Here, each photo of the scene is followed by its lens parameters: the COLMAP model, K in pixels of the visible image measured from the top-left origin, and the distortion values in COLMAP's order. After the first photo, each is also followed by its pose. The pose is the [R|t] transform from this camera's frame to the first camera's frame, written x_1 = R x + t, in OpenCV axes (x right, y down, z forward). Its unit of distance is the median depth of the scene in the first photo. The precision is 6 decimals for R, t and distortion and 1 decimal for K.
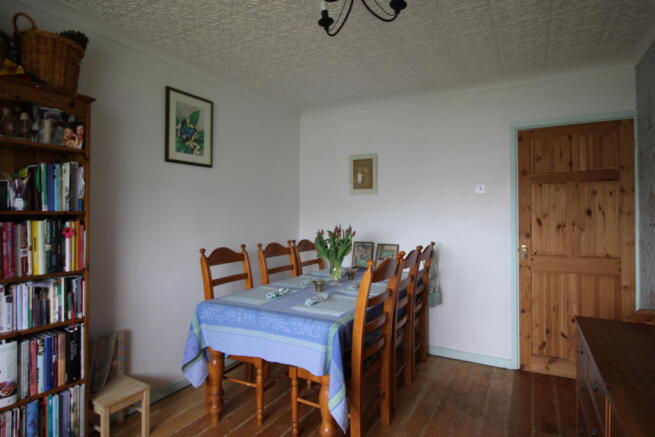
lens RADIAL K [[356.7, 0, 330.9], [0, 356.7, 215.3], [0, 0, 1]] dist [0.004234, -0.010795]
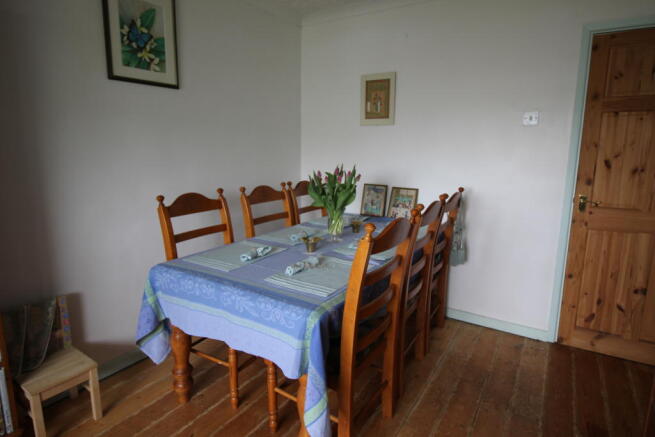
lens RADIAL K [[356.7, 0, 328.1], [0, 356.7, 214.2], [0, 0, 1]] dist [0.004234, -0.010795]
pose [[0.997579, 0.020776, -0.066361, 0.052629], [-0.008516, 0.983641, 0.179938, -0.008614], [0.069014, -0.178937, 0.981437, 0.226949]]
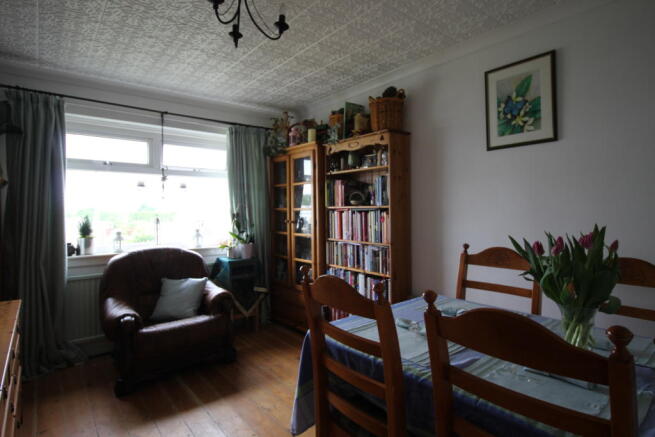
lens RADIAL K [[356.7, 0, 328.7], [0, 356.7, 212.9], [0, 0, 1]] dist [0.004234, -0.010795]
pose [[-0.348329, 0.034318, -0.936744, 0.562975], [0.029650, 0.999233, 0.025582, -0.019441], [0.936903, -0.018864, -0.349079, 0.882151]]
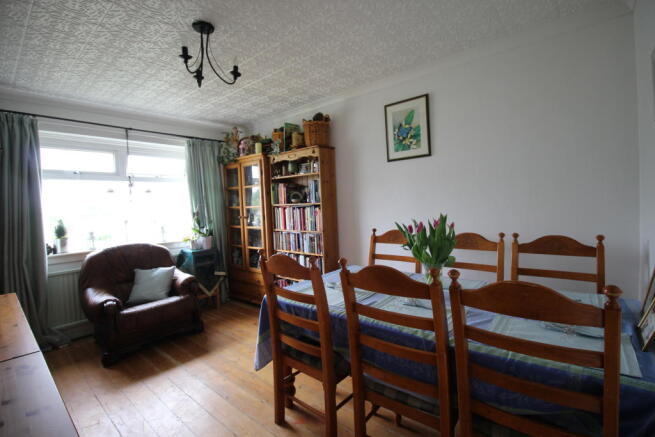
lens RADIAL K [[307.2, 0, 327.5], [0, 307.2, 213.7], [0, 0, 1]] dist [-0.005035, -0.008983]
pose [[-0.175091, 0.067558, -0.982232, 0.696463], [0.057608, 0.996637, 0.058280, -0.034317], [0.982865, -0.046380, -0.178394, 0.921980]]
